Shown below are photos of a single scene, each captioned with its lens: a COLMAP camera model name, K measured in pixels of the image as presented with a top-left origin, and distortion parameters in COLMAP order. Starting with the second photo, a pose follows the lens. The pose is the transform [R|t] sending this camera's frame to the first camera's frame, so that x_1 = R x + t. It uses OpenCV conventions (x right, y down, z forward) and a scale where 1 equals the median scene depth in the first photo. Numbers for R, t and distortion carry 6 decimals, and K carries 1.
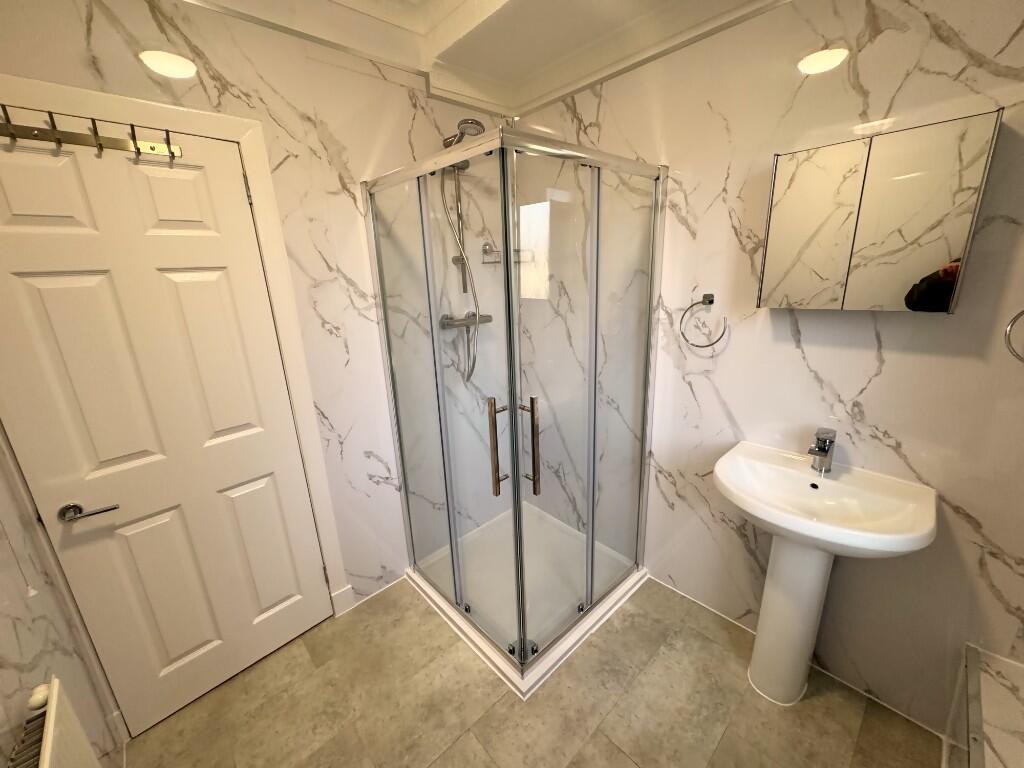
lens RADIAL K [[406.8, 0, 517.1], [0, 406.8, 386.3], [0, 0, 1]] dist [-0.002456, 0.000442]
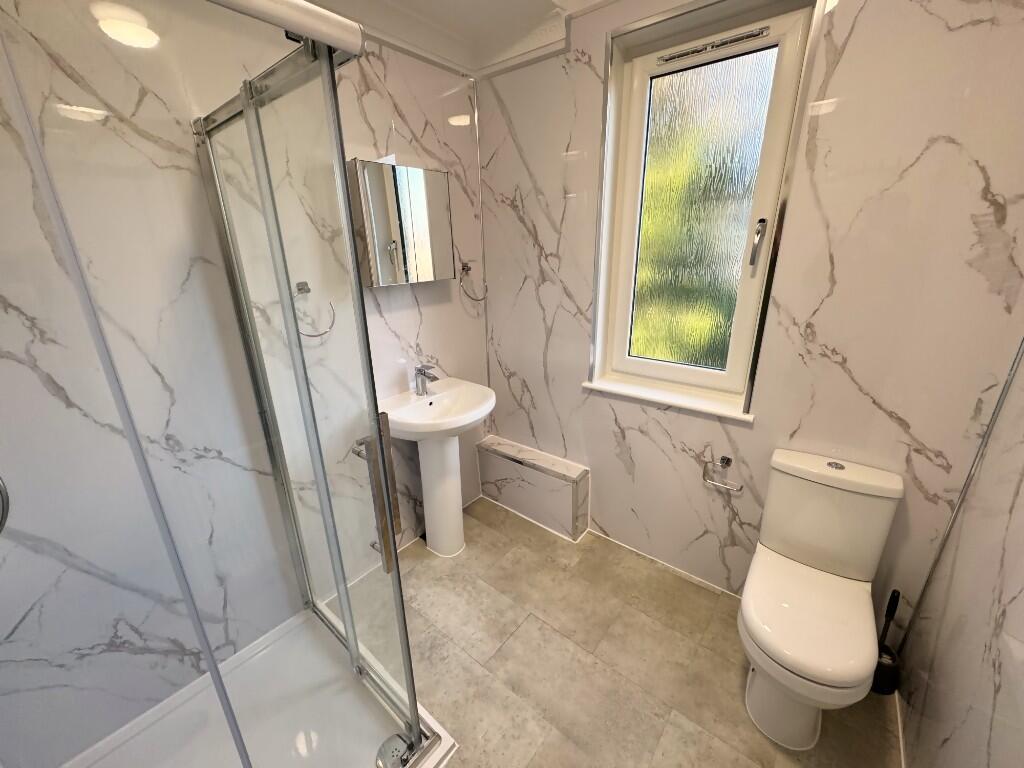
lens RADIAL K [[406.8, 0, 517.2], [0, 406.8, 381.0], [0, 0, 1]] dist [-0.002456, 0.000442]
pose [[-0.141577, -0.278960, 0.949809, -0.637522], [0.290478, 0.905530, 0.309253, -0.179635], [-0.946350, 0.319682, -0.047170, 0.696814]]
